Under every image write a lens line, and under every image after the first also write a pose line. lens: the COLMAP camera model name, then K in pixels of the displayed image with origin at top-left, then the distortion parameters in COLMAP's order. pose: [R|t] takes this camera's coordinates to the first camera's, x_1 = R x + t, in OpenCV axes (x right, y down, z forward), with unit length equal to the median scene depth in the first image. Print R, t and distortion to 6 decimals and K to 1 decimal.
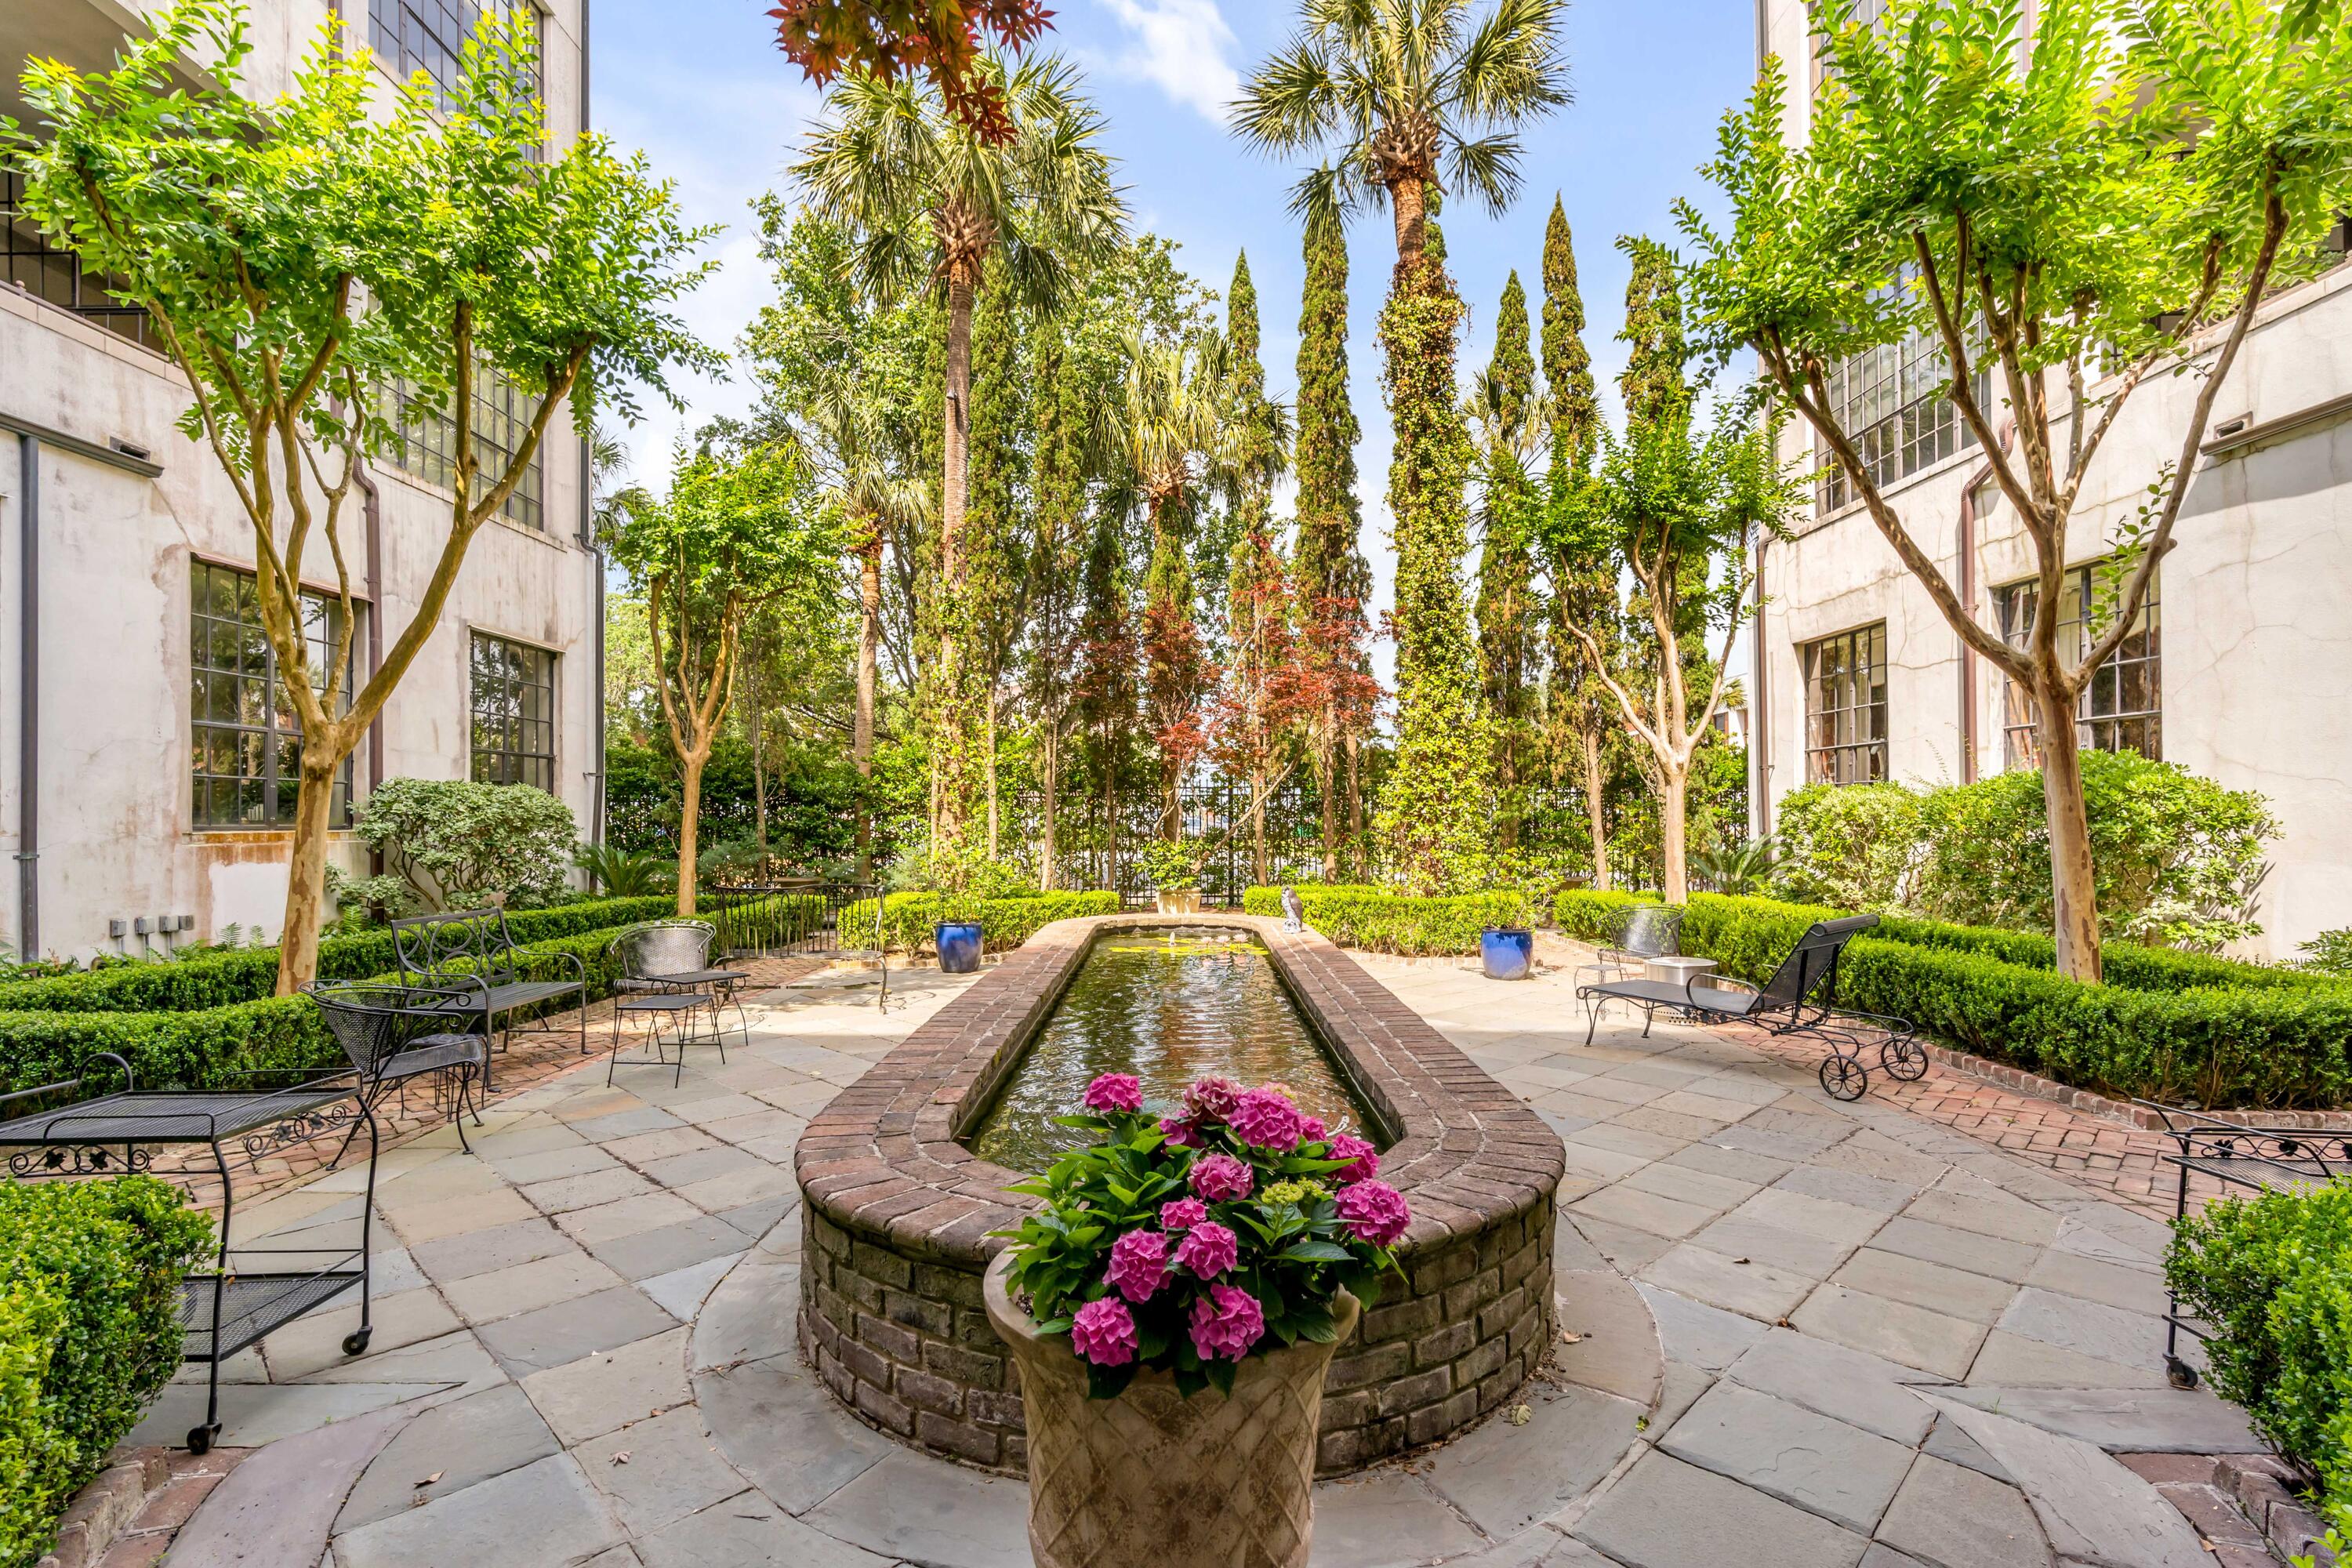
lens RADIAL K [[1102.9, 0, 1190.5], [0, 1102.9, 807.9], [0, 0, 1]] dist [-0.001353, -0.000413]
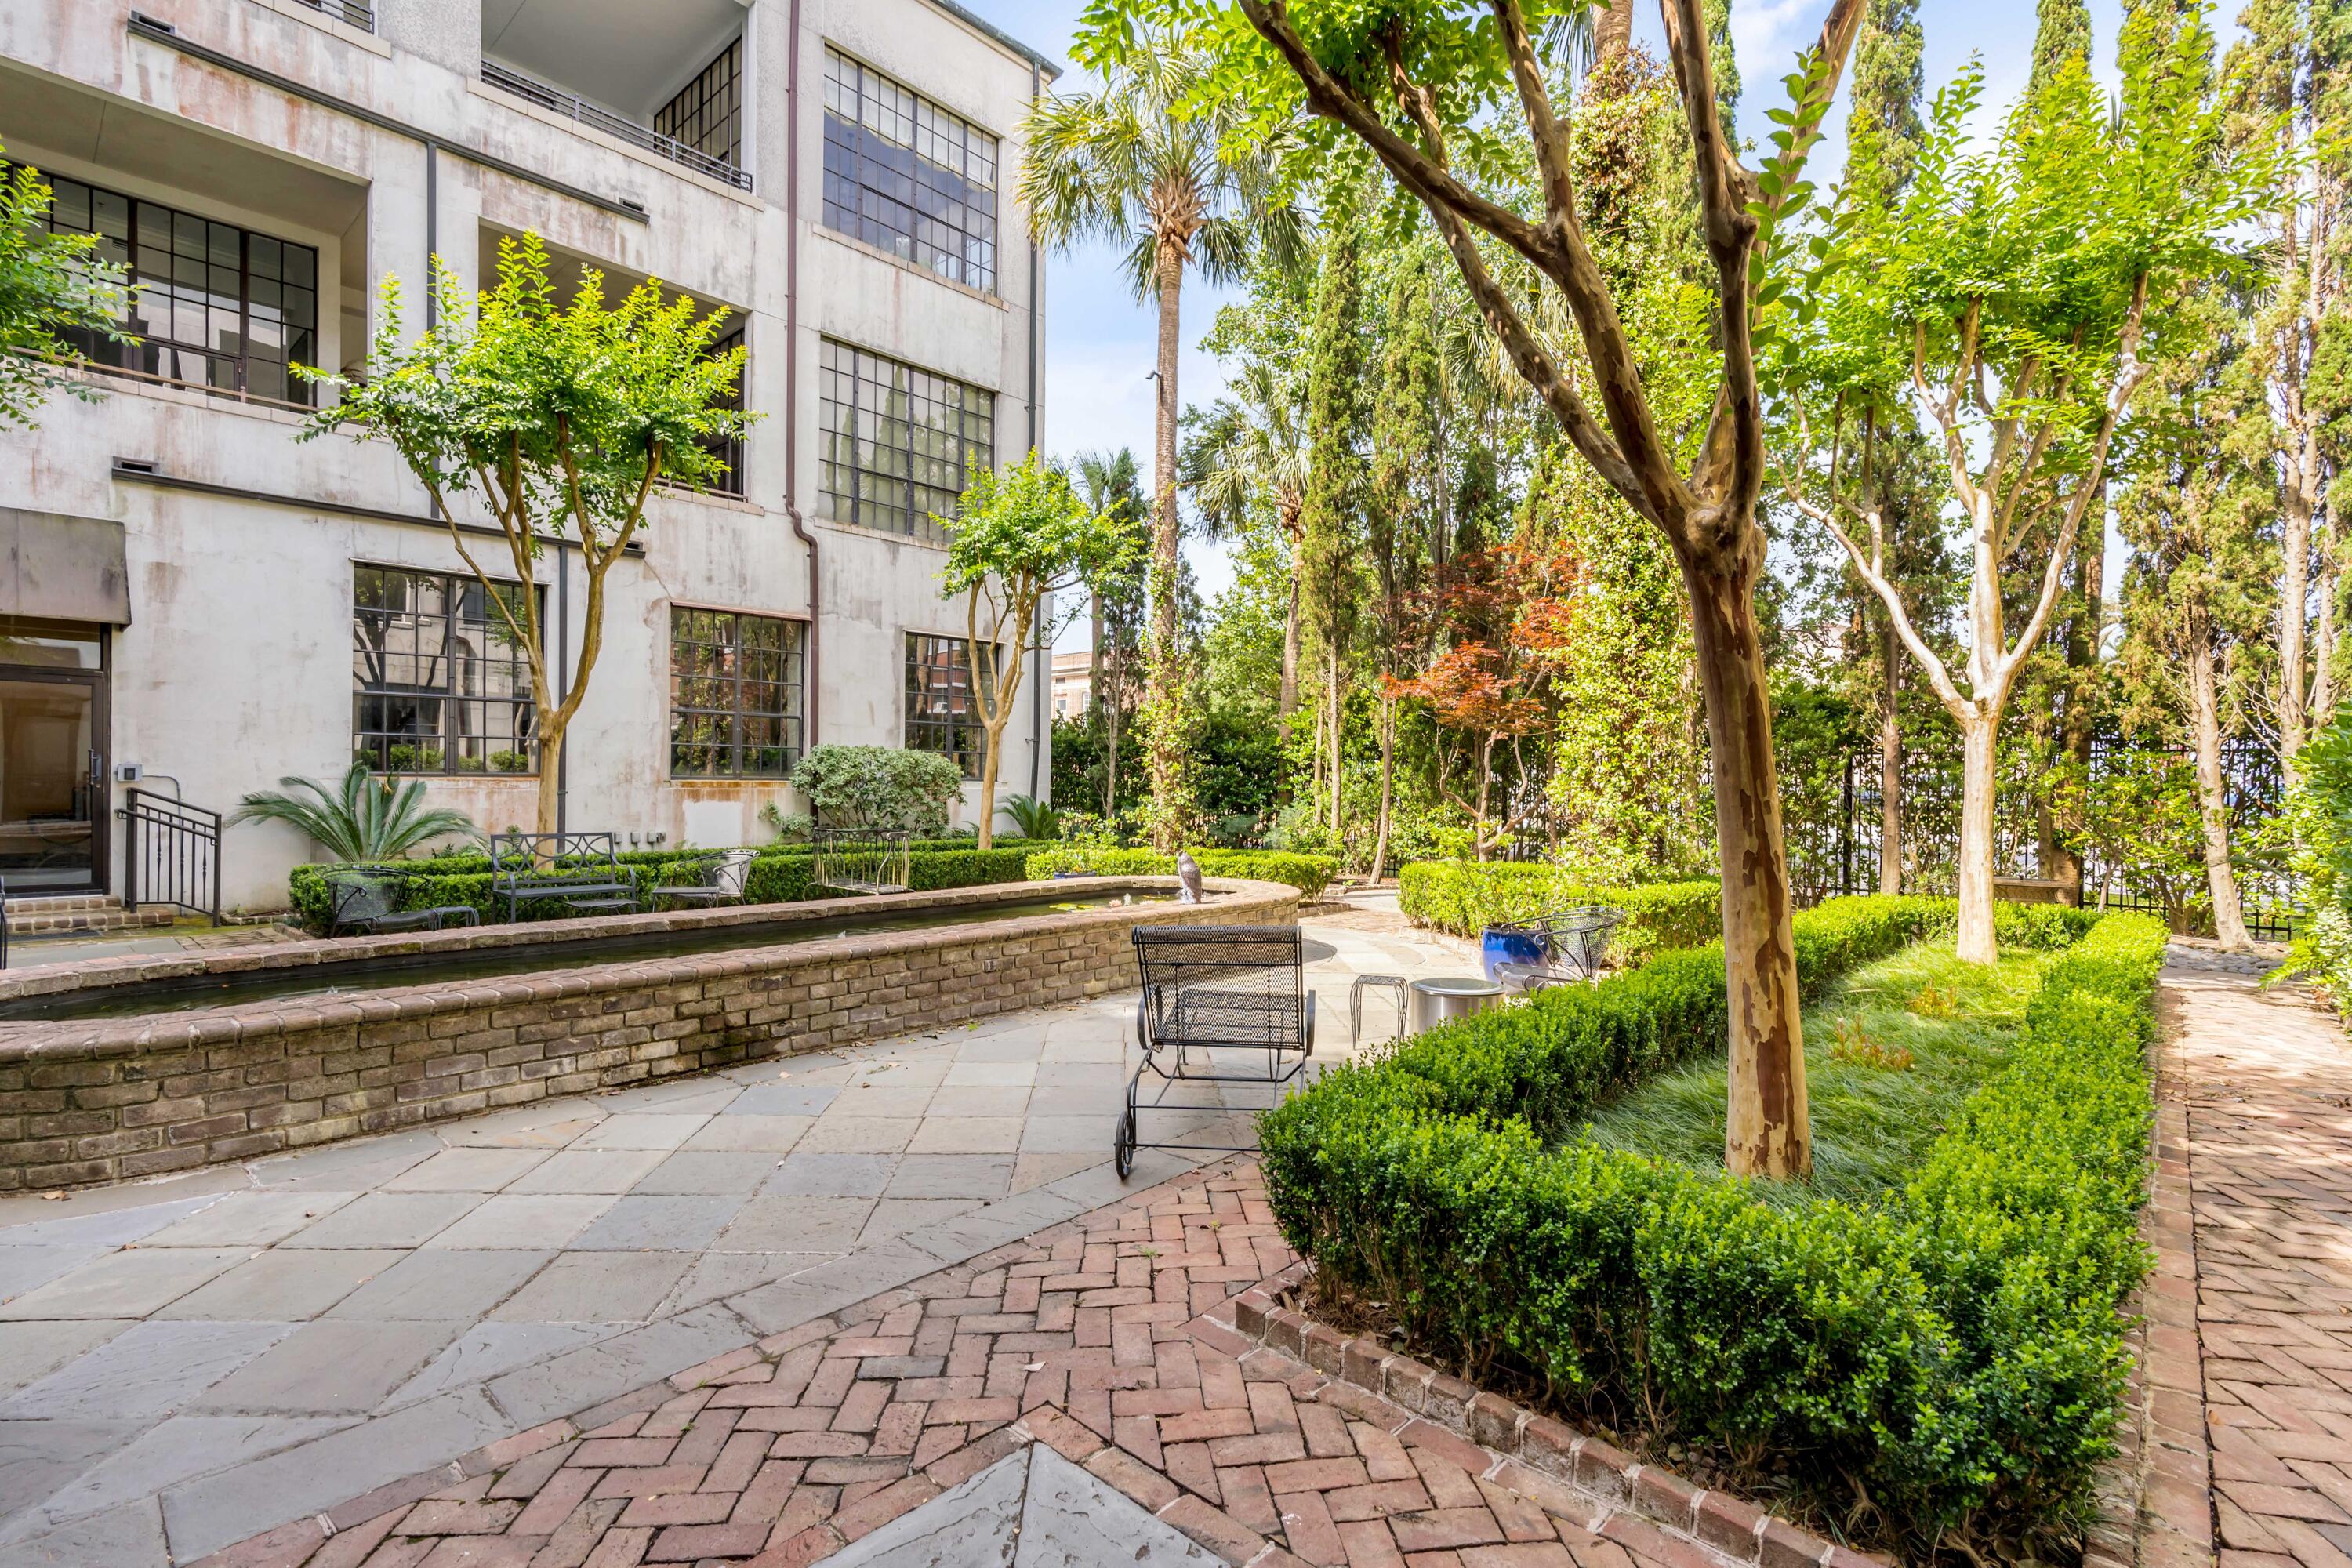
lens RADIAL K [[1102.9, 0, 1190.5], [0, 1102.9, 807.9], [0, 0, 1]] dist [-0.001353, -0.000413]
pose [[0.744281, 0.029852, -0.667199, 0.618381], [-0.005763, 0.999250, 0.038280, -0.002700], [0.667842, -0.024646, 0.743895, 0.276816]]
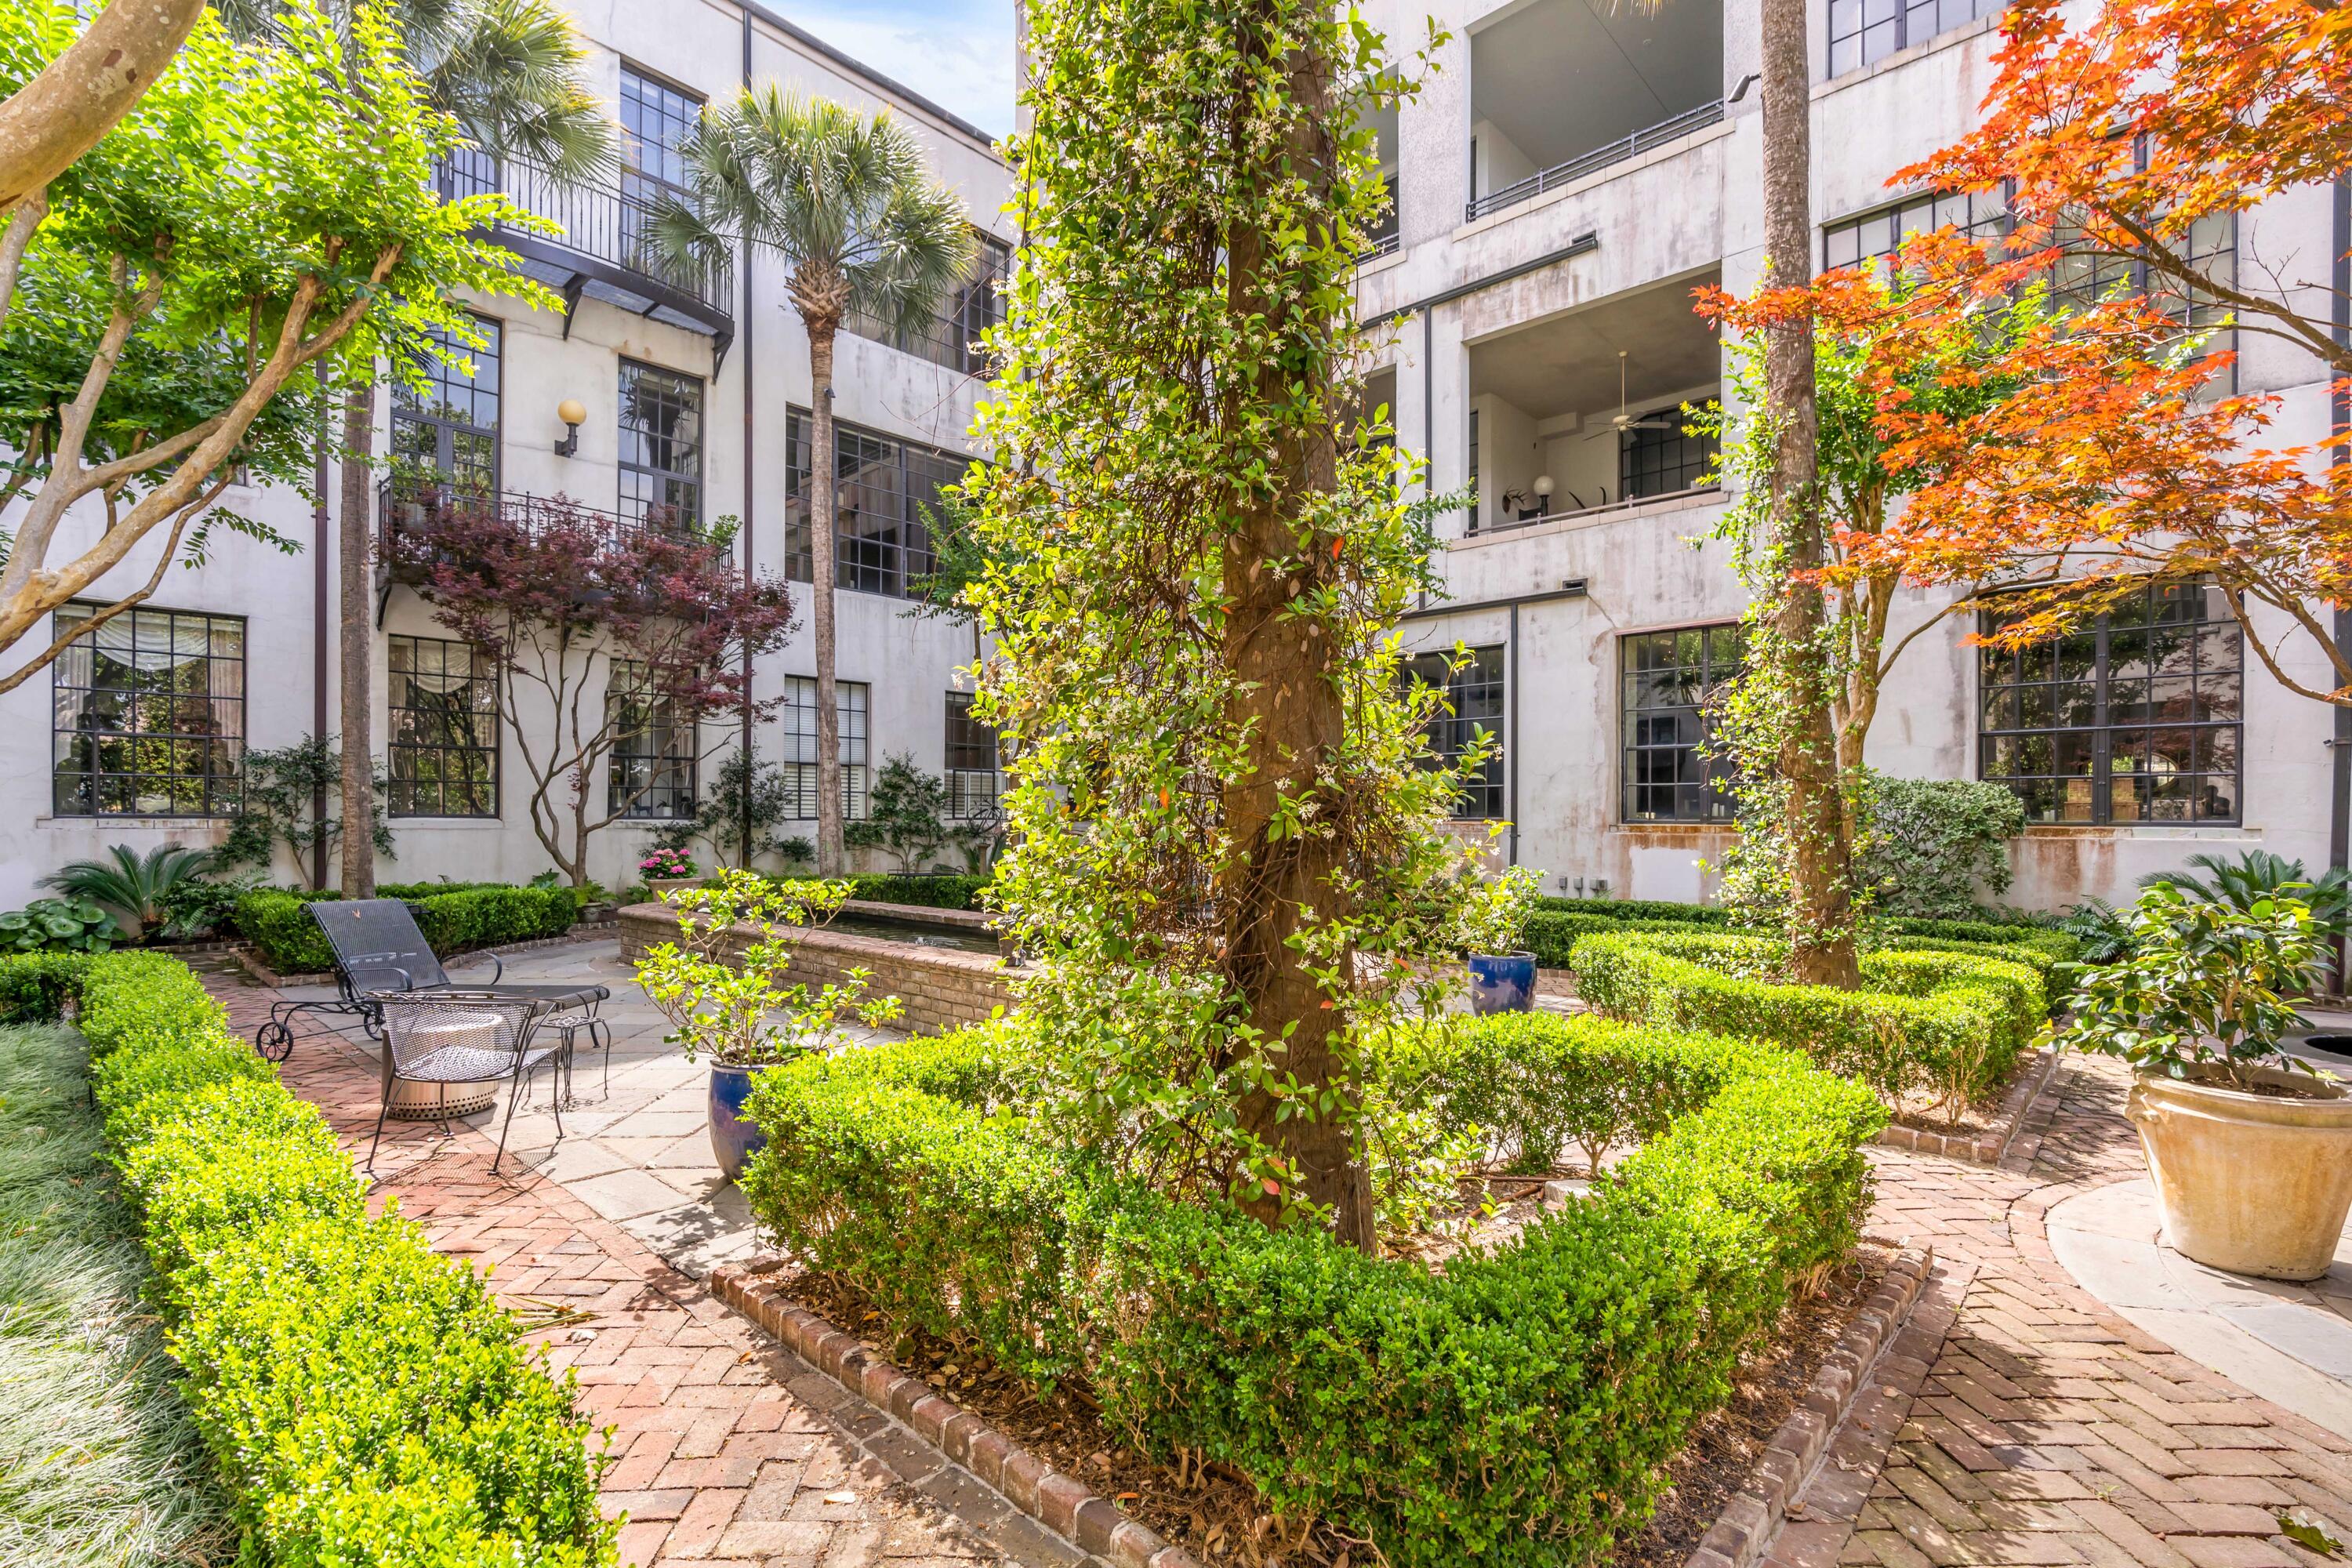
lens RADIAL K [[1102.9, 0, 1190.5], [0, 1102.9, 807.9], [0, 0, 1]] dist [-0.001353, -0.000413]
pose [[-0.688506, 0.002394, -0.725227, 0.476864], [0.009711, 0.999935, -0.005919, 0.002948], [0.725166, -0.011118, -0.688484, 1.391239]]
